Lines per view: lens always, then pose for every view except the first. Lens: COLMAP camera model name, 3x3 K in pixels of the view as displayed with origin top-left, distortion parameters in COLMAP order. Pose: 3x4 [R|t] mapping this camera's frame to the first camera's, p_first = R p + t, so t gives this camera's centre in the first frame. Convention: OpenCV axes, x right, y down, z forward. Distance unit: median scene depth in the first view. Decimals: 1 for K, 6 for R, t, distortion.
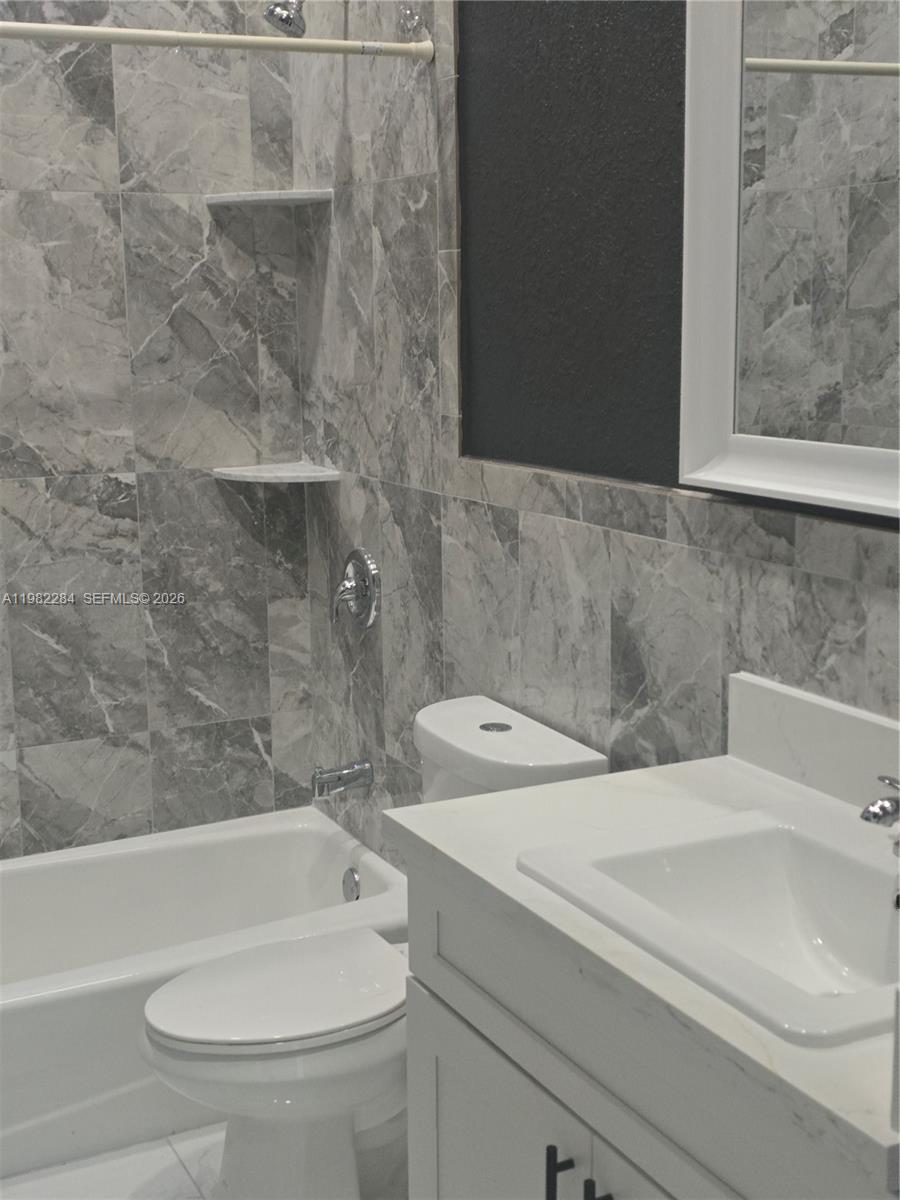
lens RADIAL K [[1565.6, 0, 416.1], [0, 1565.6, 638.9], [0, 0, 1]] dist [0.096181, 0.000000]
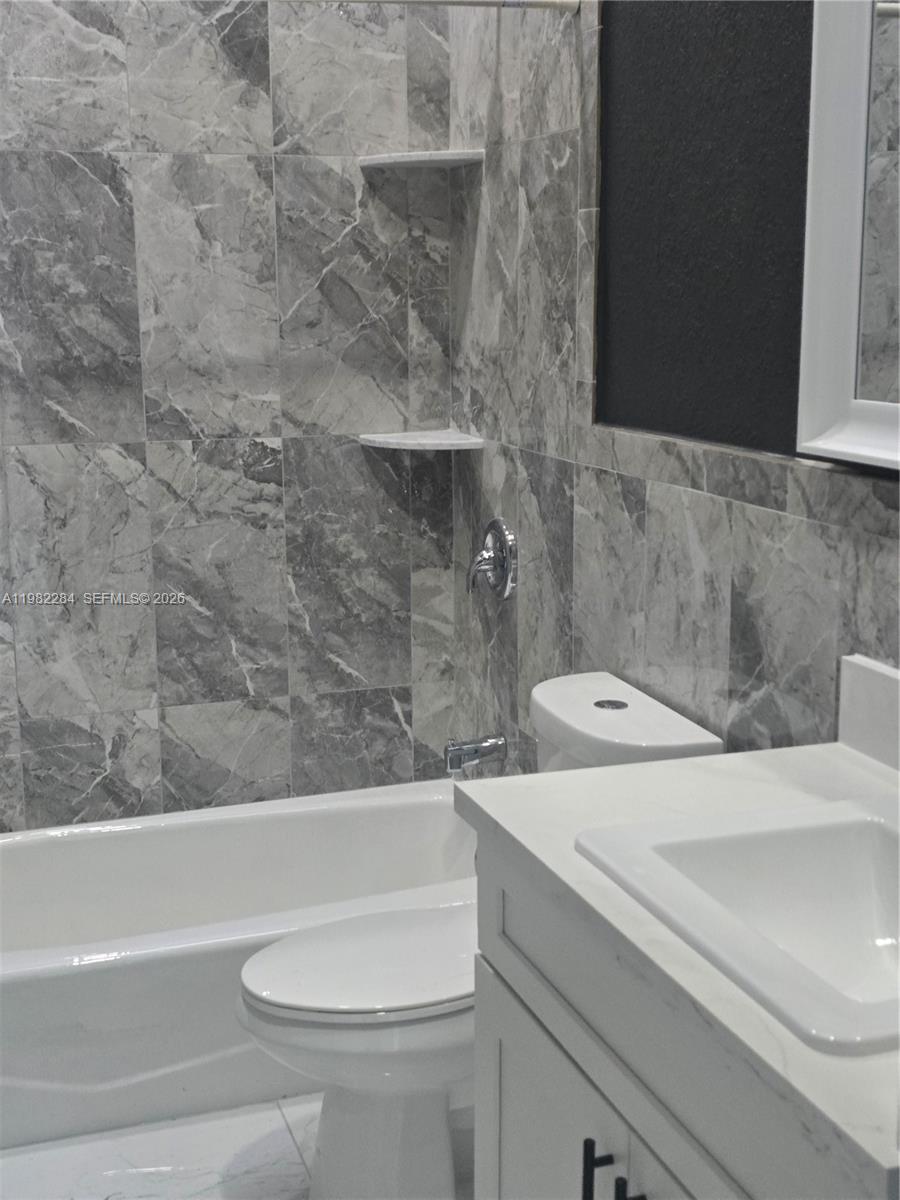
lens RADIAL K [[1565.6, 0, 419.5], [0, 1565.6, 636.3], [0, 0, 1]] dist [0.096181, 0.000000]
pose [[0.990812, 0.035180, -0.130587, 0.047353], [-0.033520, 0.999327, 0.014888, 0.003316], [0.131023, -0.010374, 0.991325, 0.021759]]
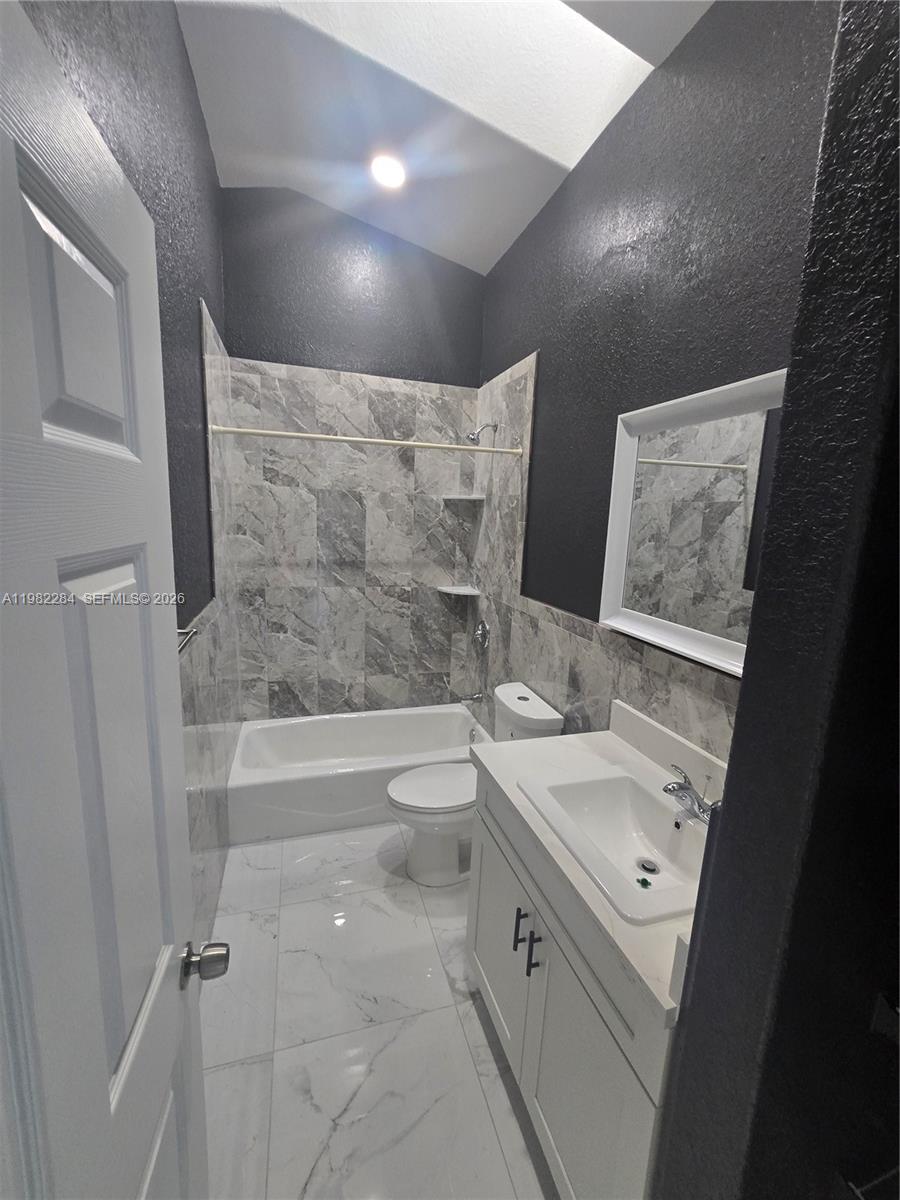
lens RADIAL K [[490.9, 0, 443.2], [0, 490.9, 617.6], [0, 0, 1]] dist [0.001870, 0.000137]
pose [[0.985976, 0.085335, -0.143421, 0.019471], [-0.086478, 0.996252, -0.001742, -0.057010], [0.142734, 0.014120, 0.989660, 0.106917]]
